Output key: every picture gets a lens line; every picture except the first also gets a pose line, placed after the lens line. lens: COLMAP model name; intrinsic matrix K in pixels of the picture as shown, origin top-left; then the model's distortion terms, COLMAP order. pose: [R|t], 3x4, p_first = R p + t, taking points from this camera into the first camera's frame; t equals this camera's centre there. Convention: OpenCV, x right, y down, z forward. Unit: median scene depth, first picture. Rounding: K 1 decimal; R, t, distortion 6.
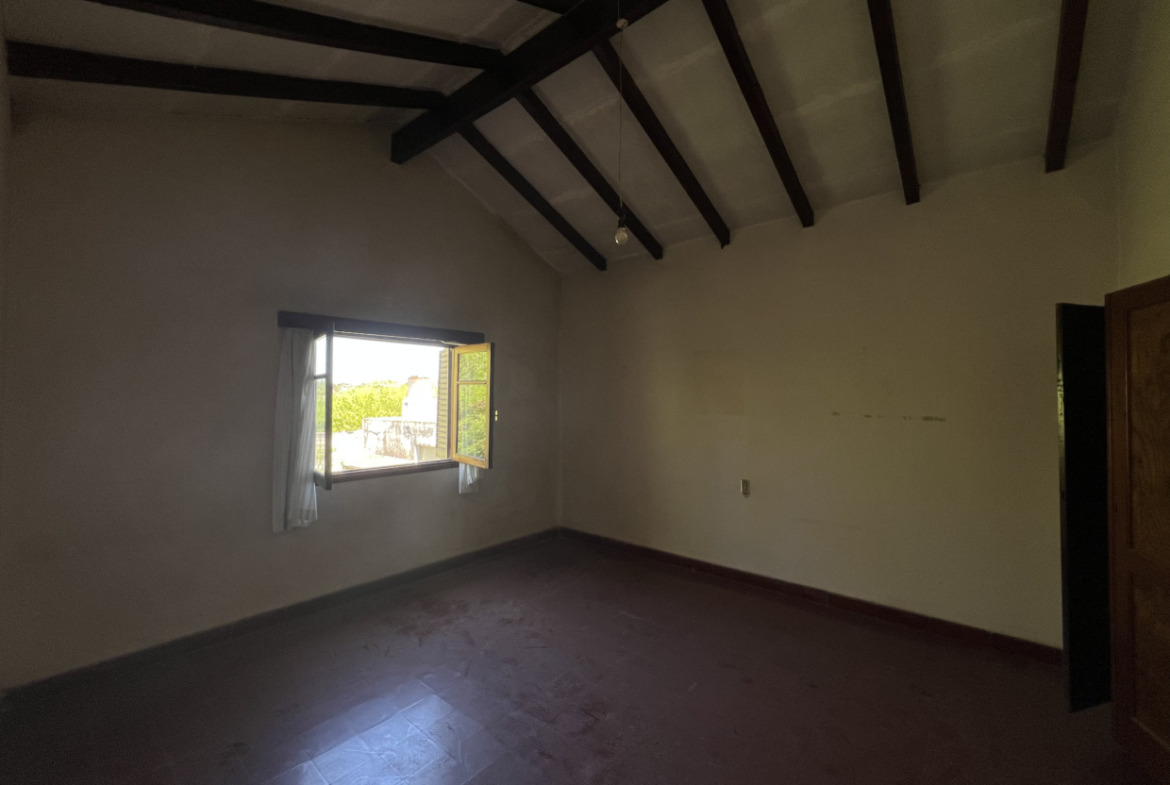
lens RADIAL K [[467.2, 0, 583.2], [0, 467.2, 389.6], [0, 0, 1]] dist [-0.001056, 0.000438]
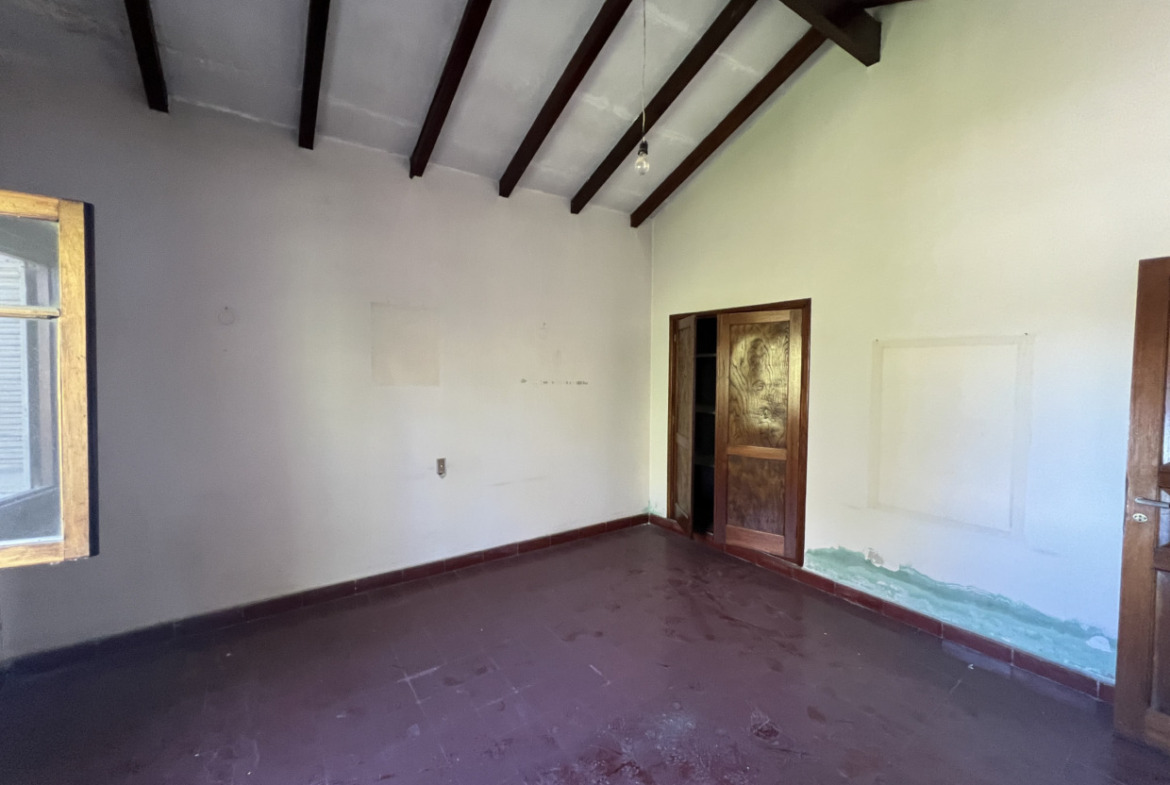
lens RADIAL K [[467.2, 0, 583.2], [0, 467.2, 389.6], [0, 0, 1]] dist [-0.001056, 0.000438]
pose [[0.244642, -0.042783, 0.968669, -0.490879], [-0.029545, 0.998233, 0.051550, 0.010940], [-0.969163, -0.041231, 0.242946, 0.591997]]
